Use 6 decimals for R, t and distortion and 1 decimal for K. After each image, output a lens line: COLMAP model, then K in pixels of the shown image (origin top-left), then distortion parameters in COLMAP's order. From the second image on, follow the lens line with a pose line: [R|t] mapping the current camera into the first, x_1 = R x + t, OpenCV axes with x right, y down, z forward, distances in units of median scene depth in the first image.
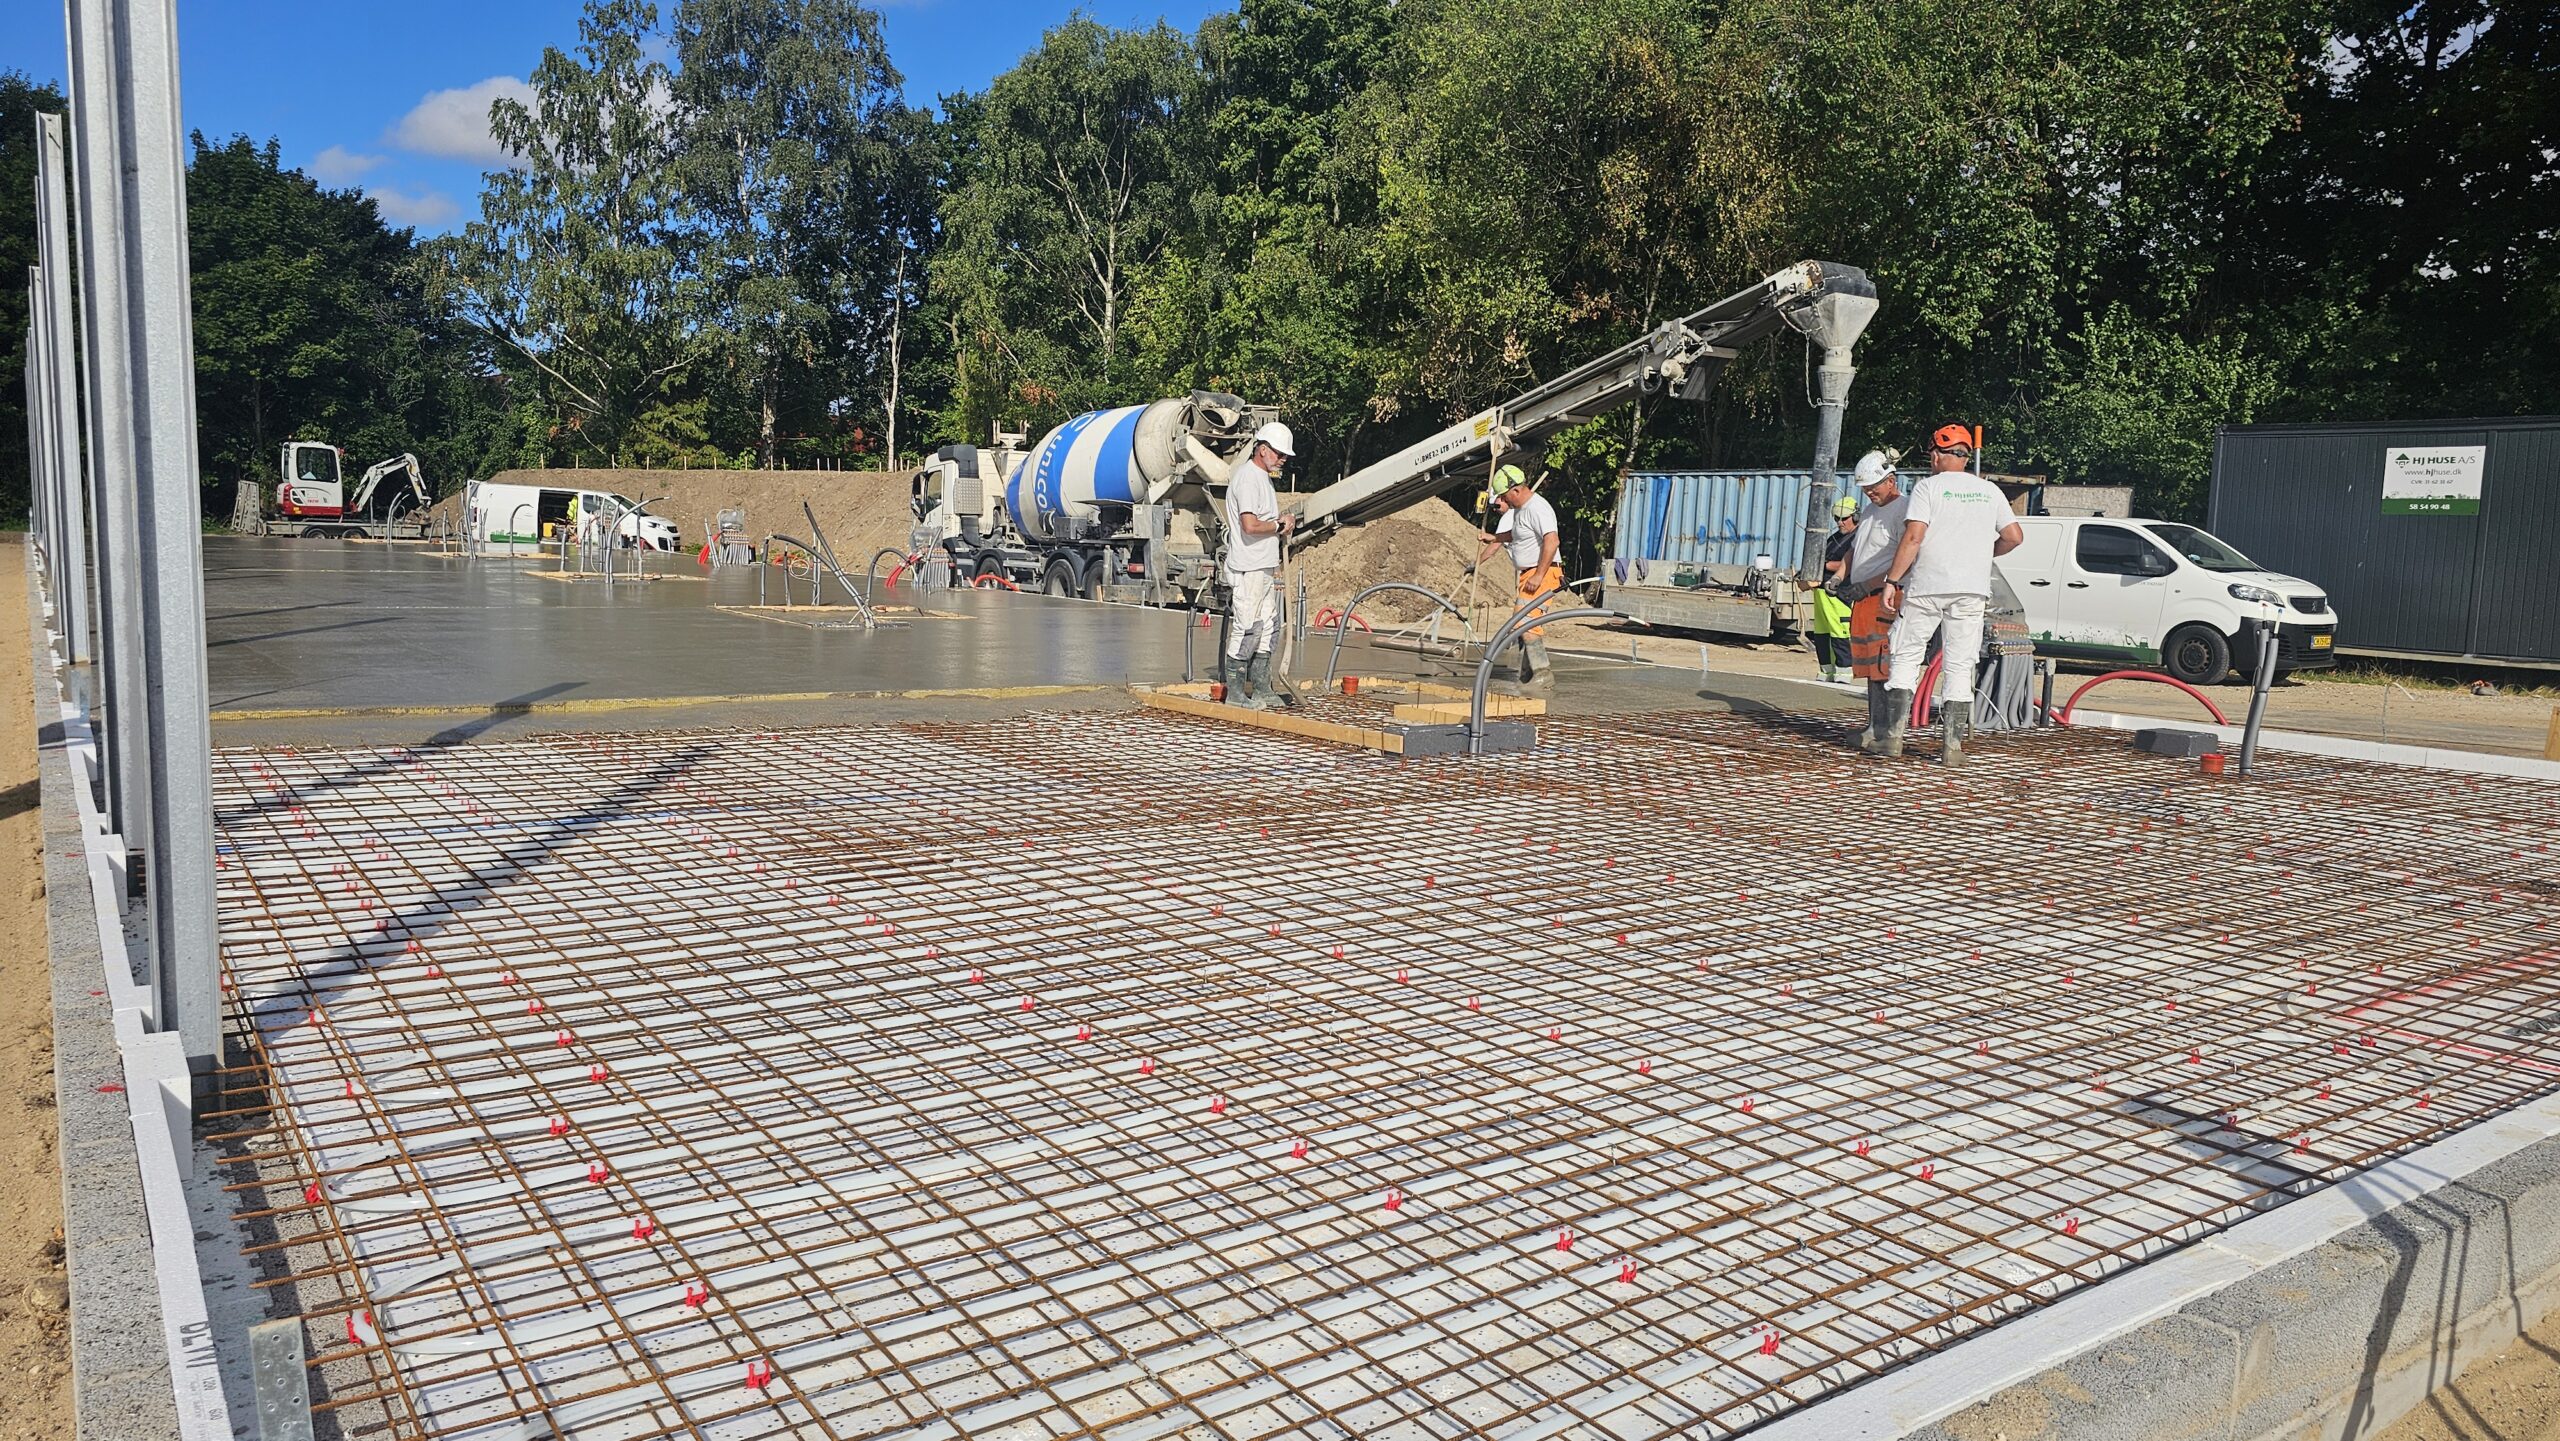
lens RADIAL K [[1746.5, 0, 1295.0], [0, 1746.5, 712.2], [0, 0, 1]] dist [0.069485, -0.042929]
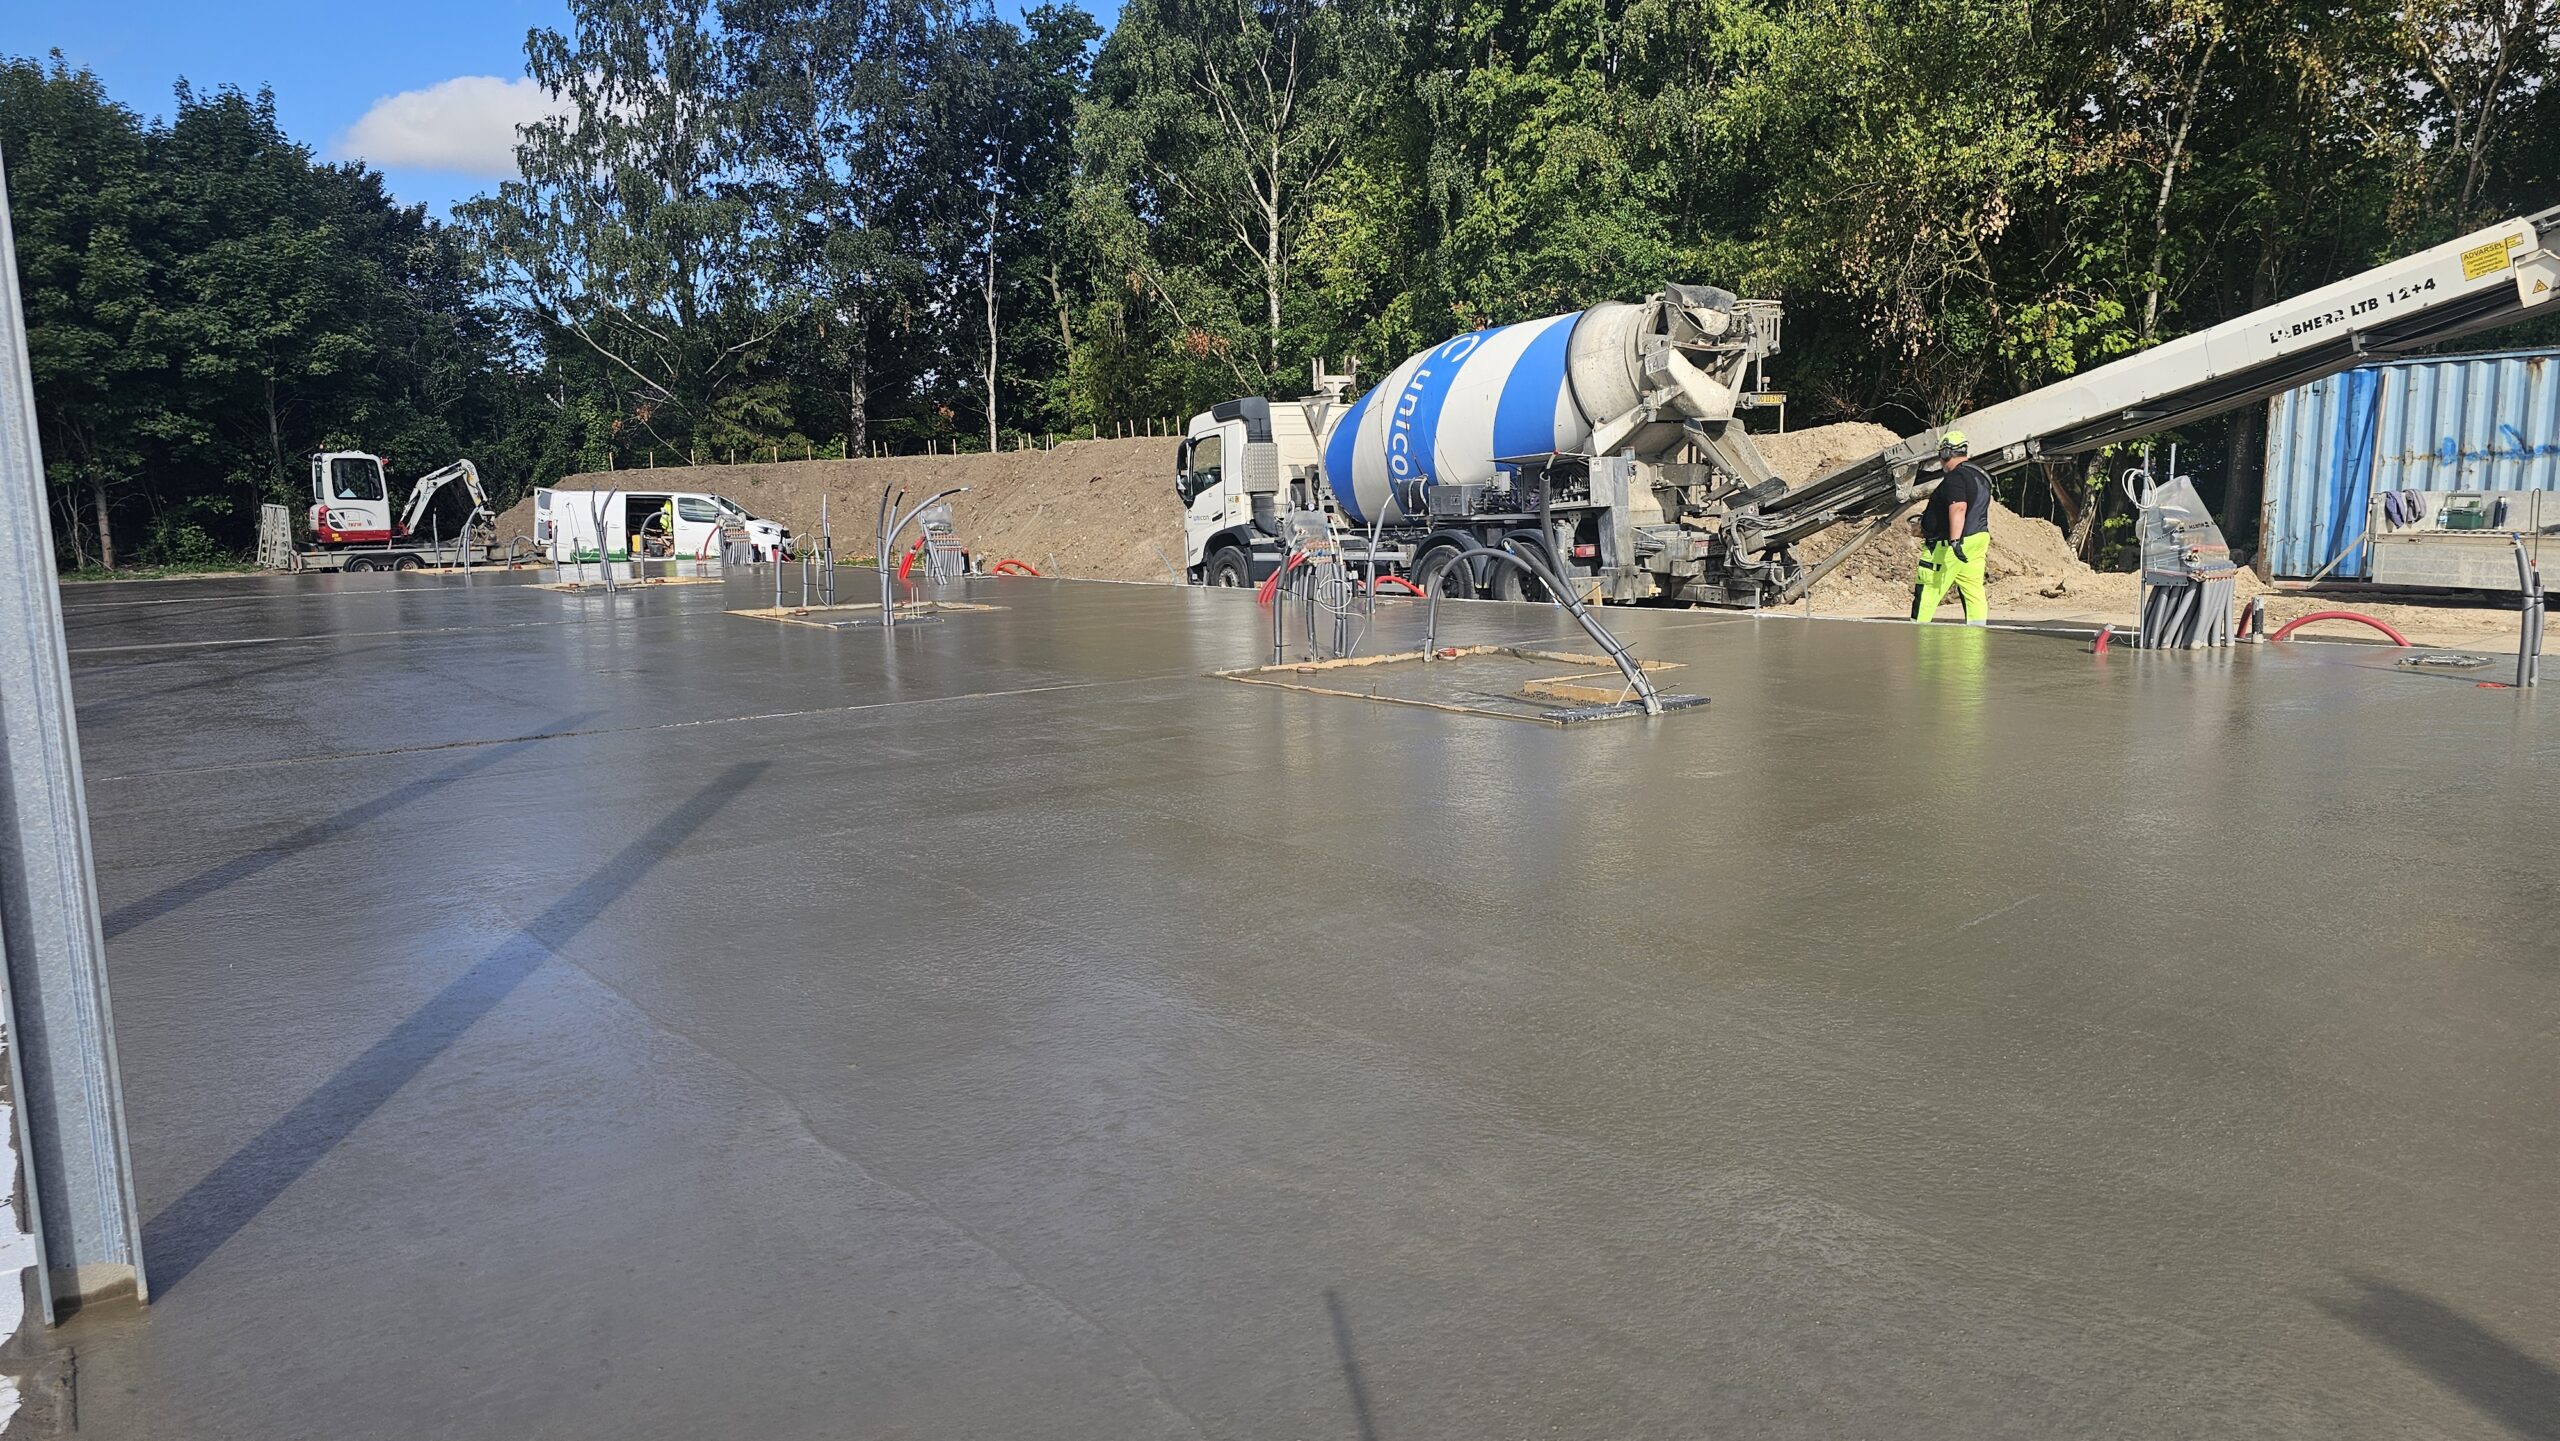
lens RADIAL K [[1746.5, 0, 1275.6], [0, 1746.5, 714.2], [0, 0, 1]] dist [0.069485, -0.042929]
pose [[0.998355, -0.056720, -0.008334, -0.127767], [0.056867, 0.998208, 0.018621, -0.023140], [0.007263, -0.019064, 0.999792, 0.187829]]
